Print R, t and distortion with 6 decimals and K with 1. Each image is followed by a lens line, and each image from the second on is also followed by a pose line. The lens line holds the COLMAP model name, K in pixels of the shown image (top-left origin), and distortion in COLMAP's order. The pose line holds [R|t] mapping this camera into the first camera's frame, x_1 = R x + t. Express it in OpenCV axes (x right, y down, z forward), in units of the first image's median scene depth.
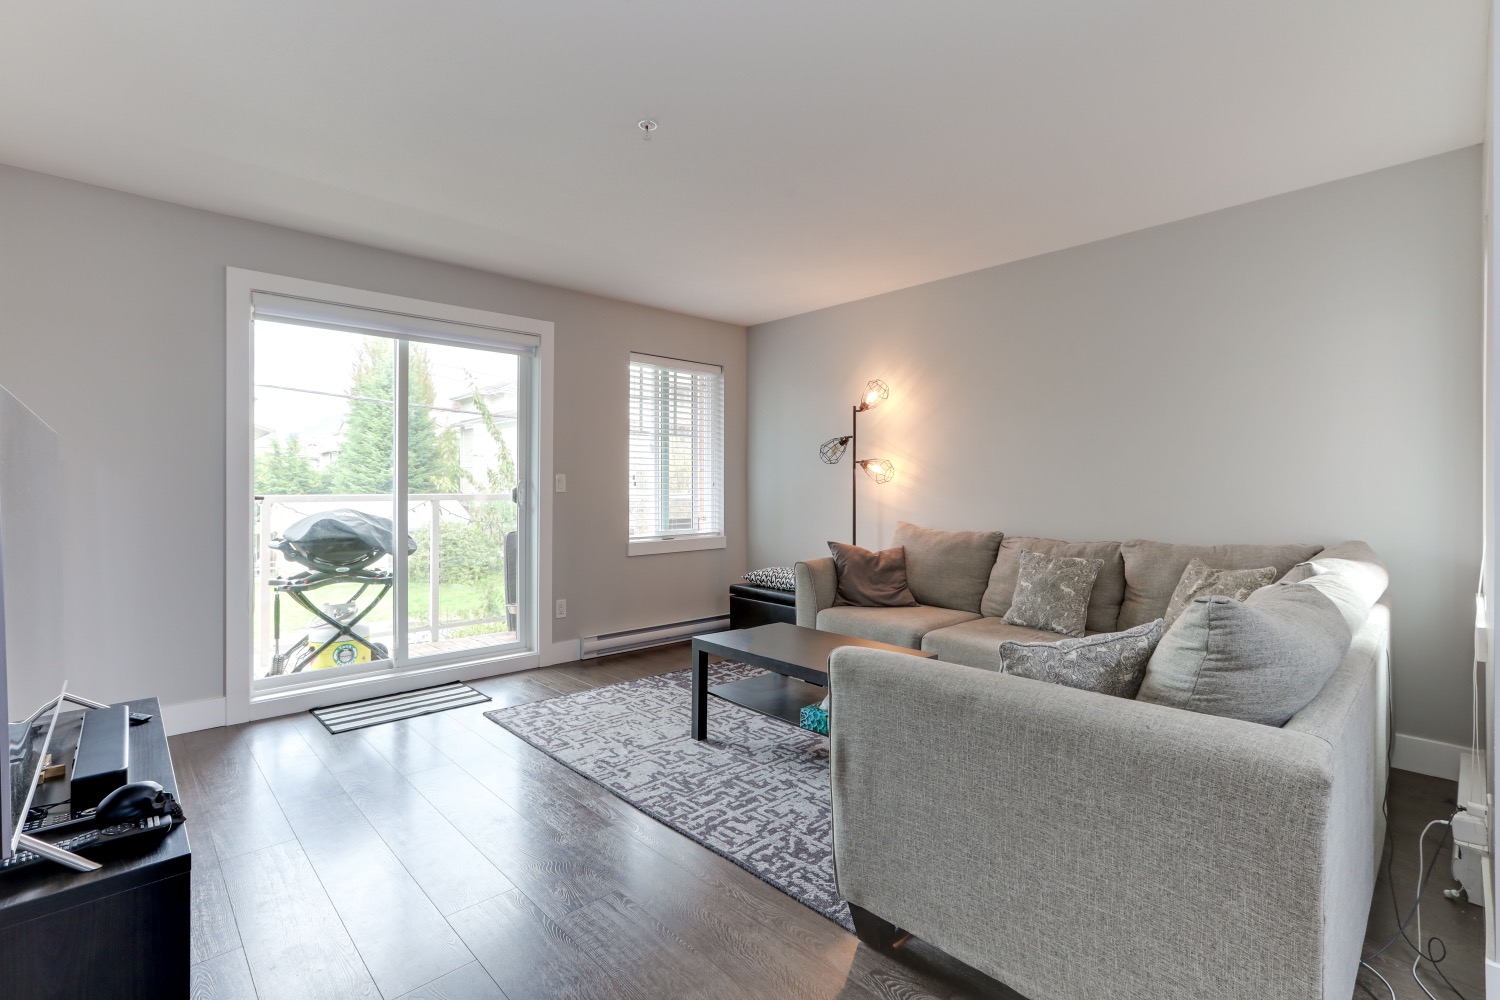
lens RADIAL K [[693.7, 0, 772.4], [0, 693.7, 487.5], [0, 0, 1]] dist [-0.042139, 0.021415]
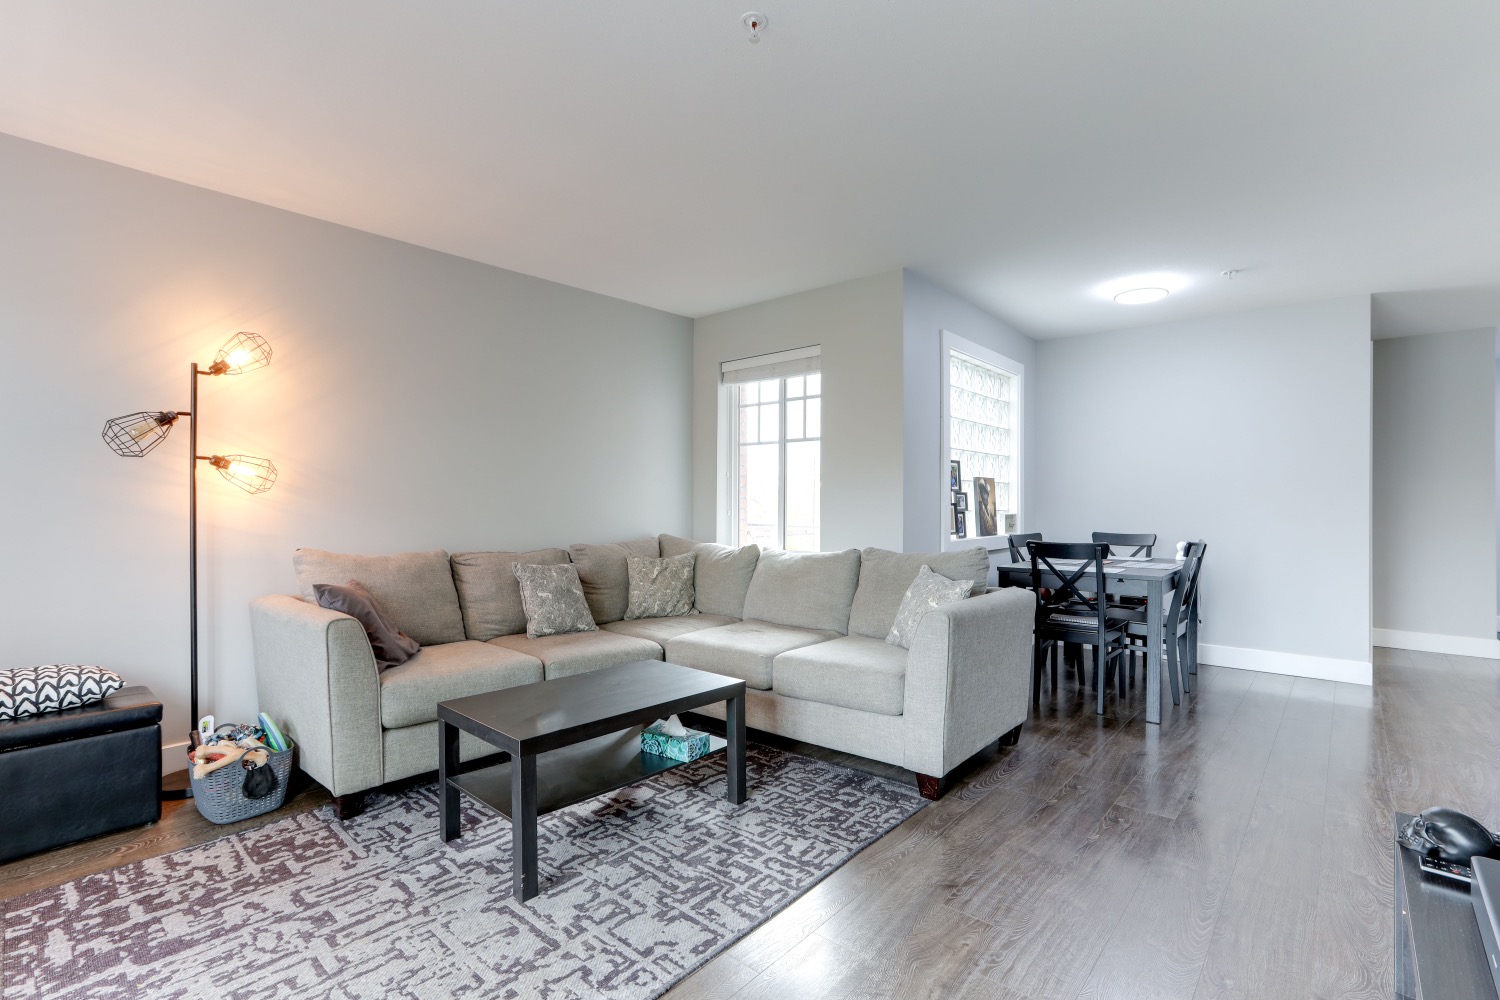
lens RADIAL K [[677.2, 0, 753.9], [0, 677.2, 511.8], [0, 0, 1]] dist [0.000225, 0.000443]
pose [[-0.067815, -0.017614, 0.997542, -0.556363], [-0.007324, 0.999826, 0.017156, -0.003790], [-0.997671, -0.006142, -0.067933, 0.627141]]
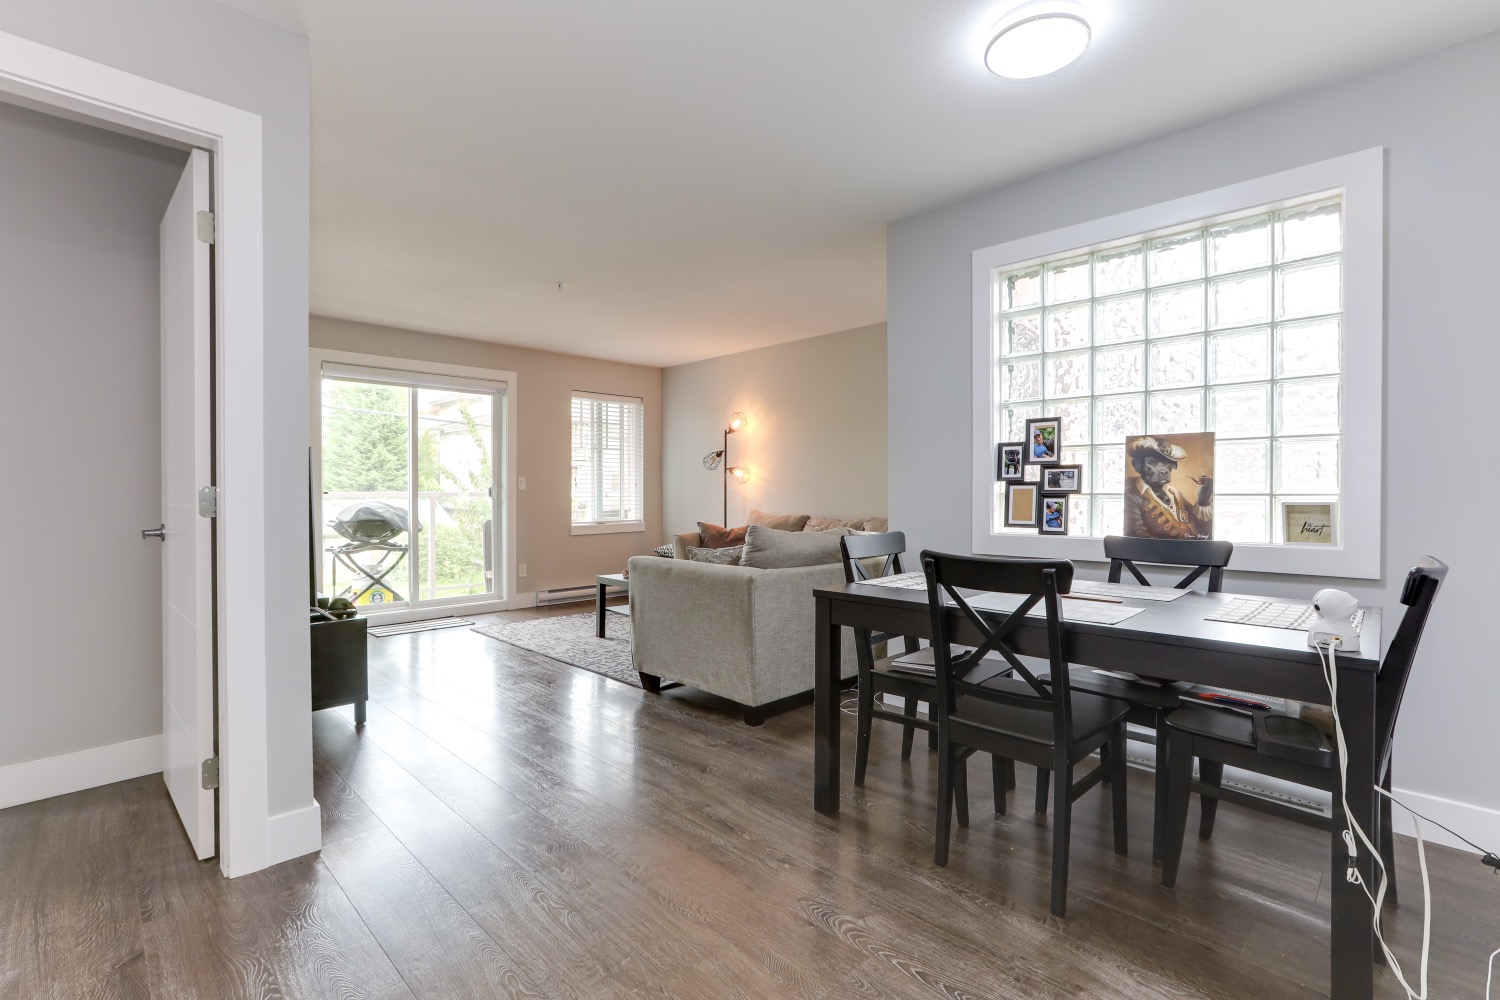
lens RADIAL K [[695.8, 0, 758.8], [0, 695.8, 496.3], [0, 0, 1]] dist [-0.032940, 0.021891]
pose [[0.999970, -0.001896, 0.007456, 0.197994], [0.001820, 0.999948, 0.010077, 0.006998], [-0.007475, -0.010063, 0.999921, -0.504518]]
